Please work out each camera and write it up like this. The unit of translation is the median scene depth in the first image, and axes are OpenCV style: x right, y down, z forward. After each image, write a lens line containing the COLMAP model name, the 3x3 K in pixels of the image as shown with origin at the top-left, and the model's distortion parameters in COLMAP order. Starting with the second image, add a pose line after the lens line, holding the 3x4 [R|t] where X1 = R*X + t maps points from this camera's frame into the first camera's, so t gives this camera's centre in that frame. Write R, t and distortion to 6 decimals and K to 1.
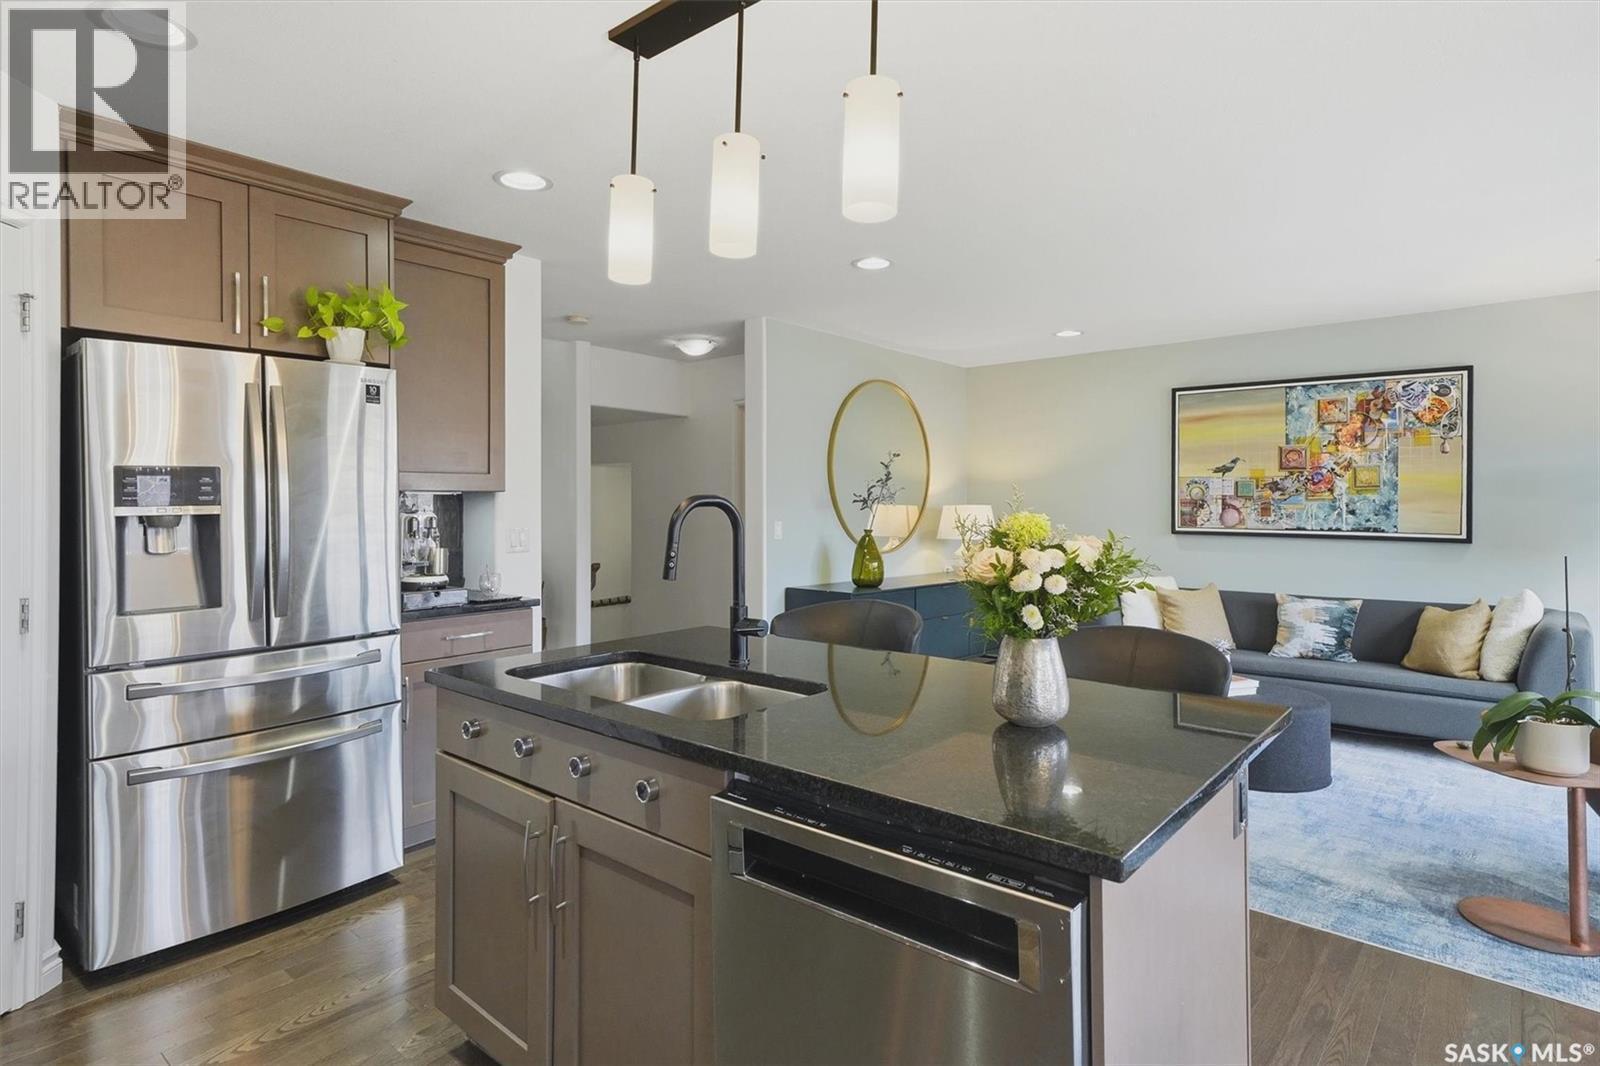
lens RADIAL K [[836.4, 0, 829.0], [0, 836.4, 501.2], [0, 0, 1]] dist [-0.003894, -0.001205]
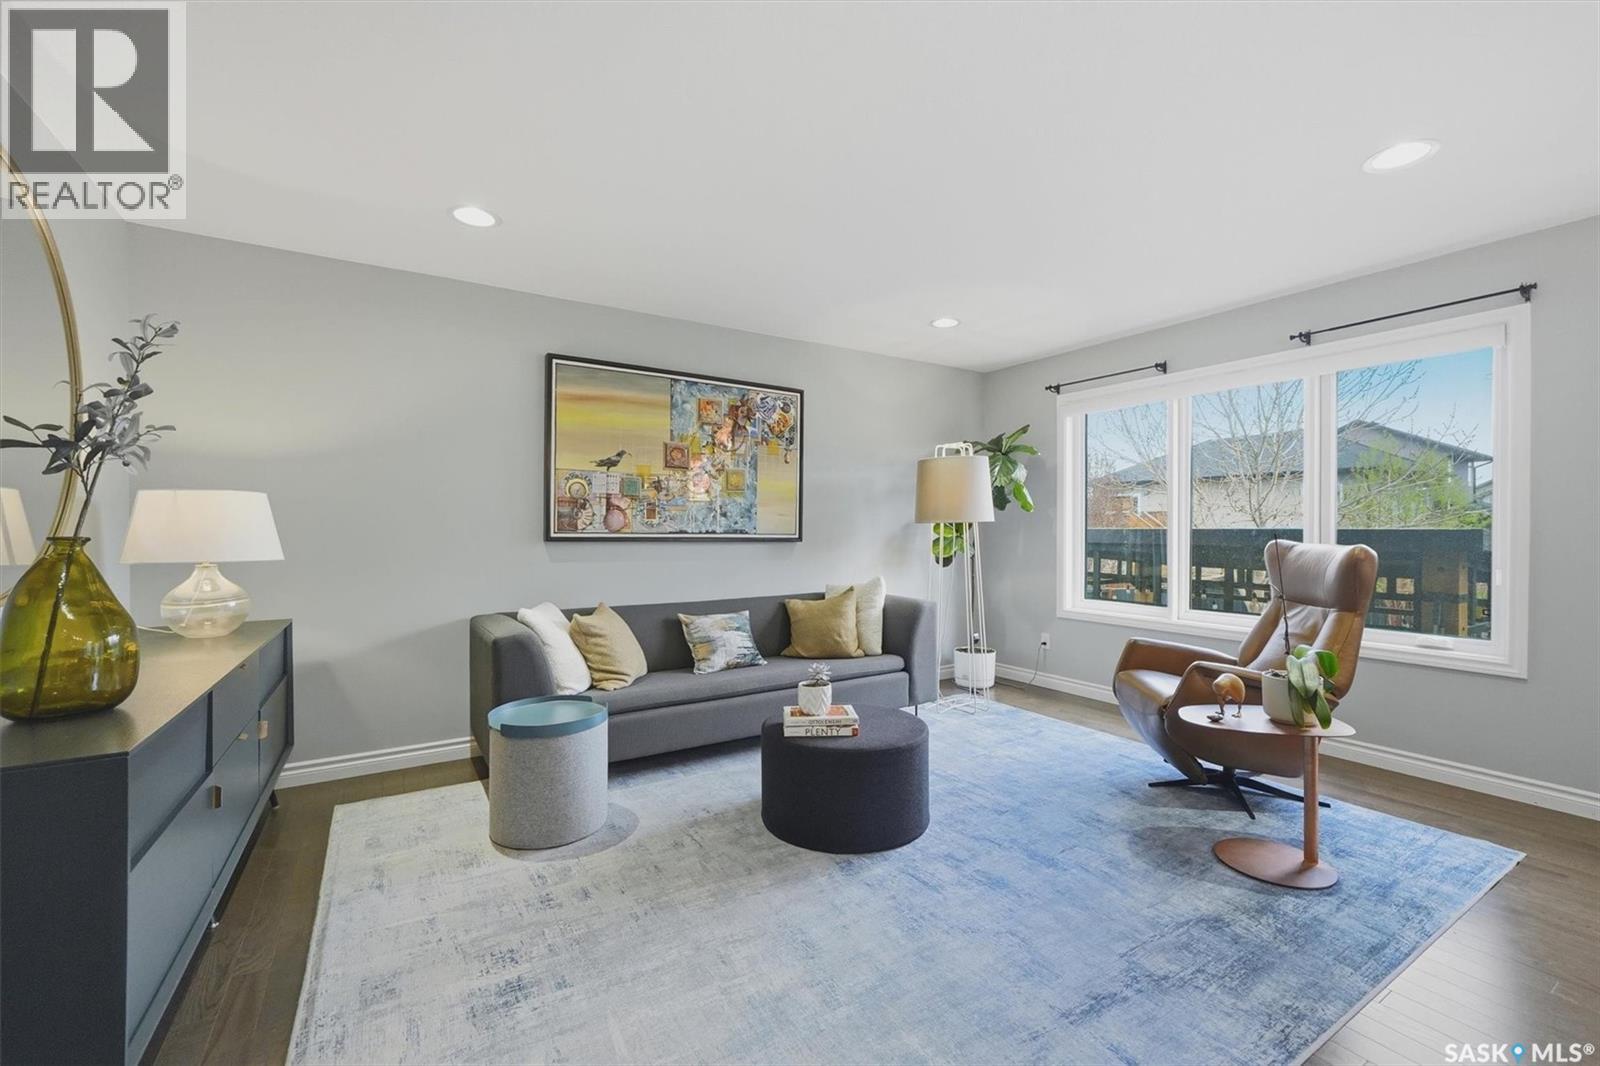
lens RADIAL K [[658.0, 0, 806.7], [0, 658.0, 531.6], [0, 0, 1]] dist [-0.007417, 0.000537]
pose [[0.323233, -0.004715, 0.946308, -0.095798], [-0.001485, 0.999984, 0.005489, 0.028996], [-0.946318, -0.003180, 0.323221, 0.645073]]
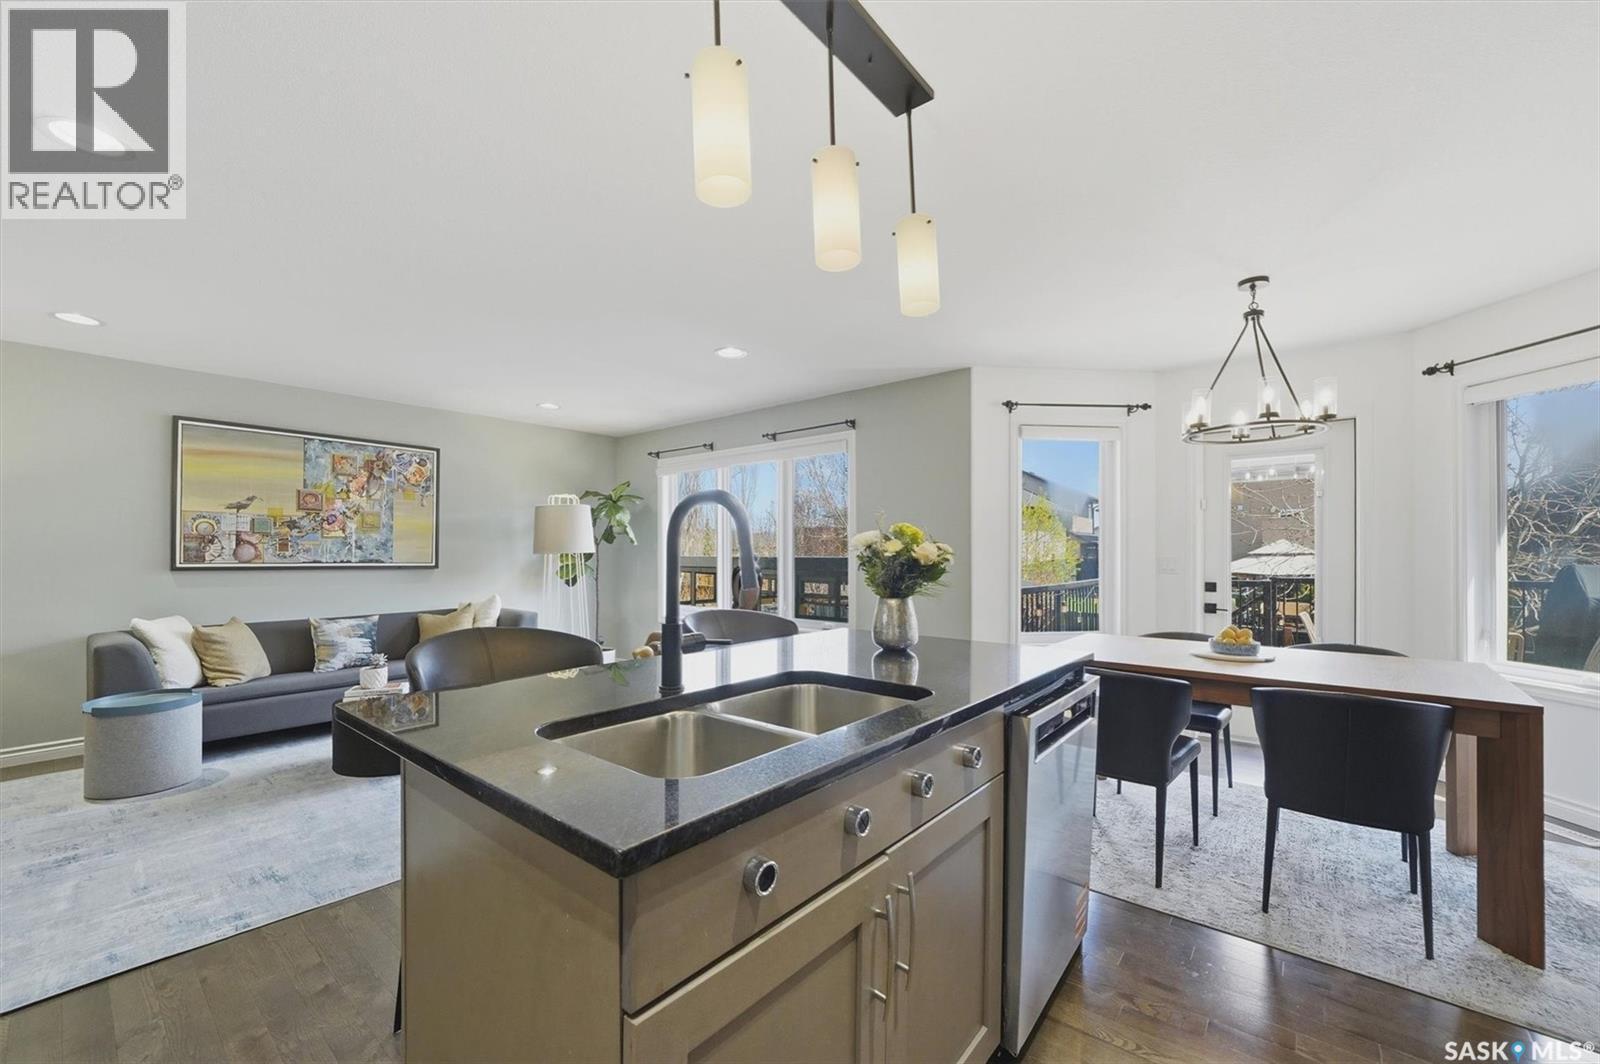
lens RADIAL K [[625.4, 0, 773.5], [0, 625.4, 551.9], [0, 0, 1]] dist [0.000797, 0.001090]
pose [[0.039049, 0.001992, 0.999235, -0.293051], [-0.002300, 0.999996, -0.001903, 0.019954], [-0.999235, -0.002224, 0.039053, 0.336416]]
